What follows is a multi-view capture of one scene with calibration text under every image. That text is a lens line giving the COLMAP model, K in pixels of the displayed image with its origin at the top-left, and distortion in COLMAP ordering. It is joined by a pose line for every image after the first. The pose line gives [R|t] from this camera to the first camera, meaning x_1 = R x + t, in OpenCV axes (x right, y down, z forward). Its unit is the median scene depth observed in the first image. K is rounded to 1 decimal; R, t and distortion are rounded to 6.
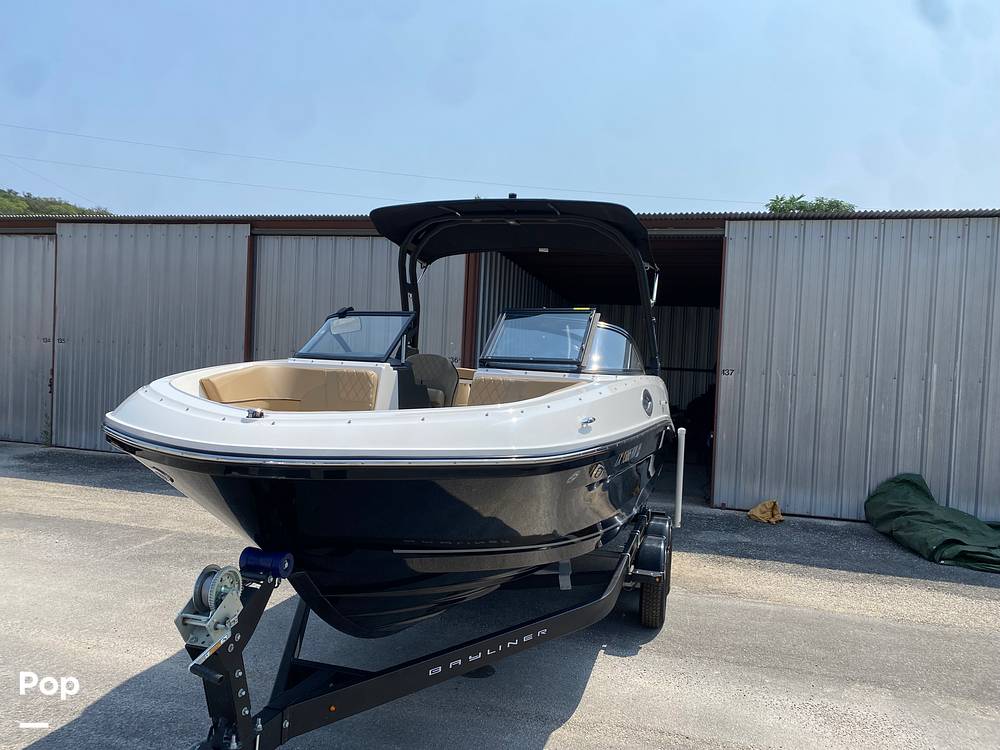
lens RADIAL K [[768.4, 0, 491.7], [0, 768.4, 377.6], [0, 0, 1]] dist [0.013176, 0.015455]
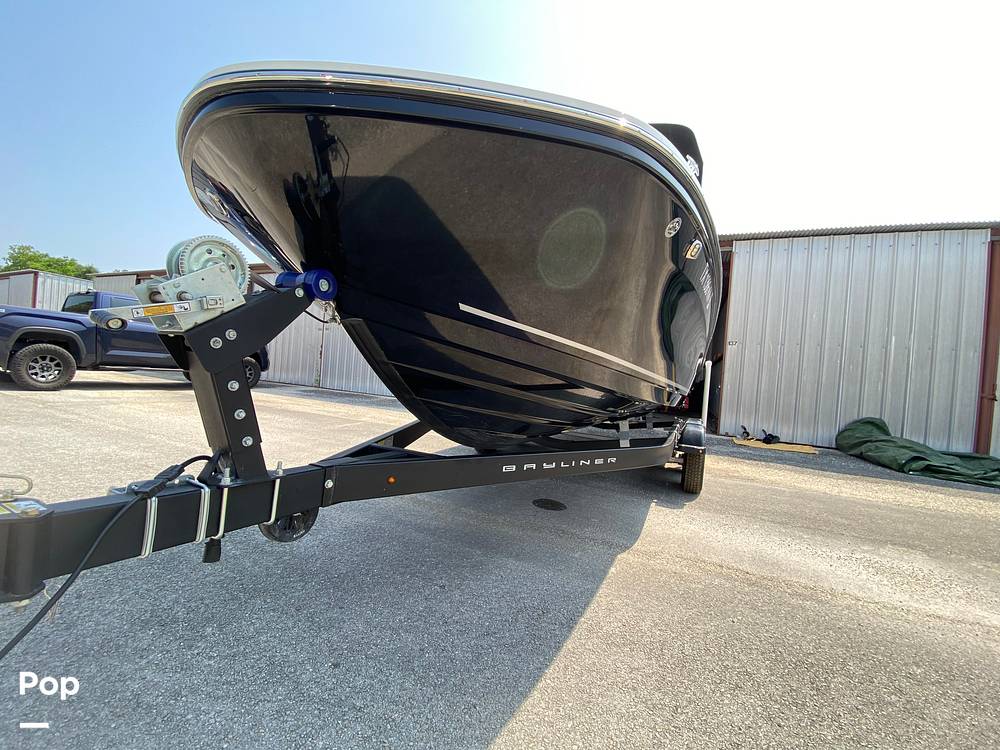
lens RADIAL K [[408.8, 0, 504.0], [0, 408.8, 379.2], [0, 0, 1]] dist [0.008721, -0.014427]
pose [[0.987464, 0.034772, -0.153966, -0.000576], [-0.038876, 0.998962, -0.023726, 0.111252], [0.152981, 0.029414, 0.987791, 0.188526]]
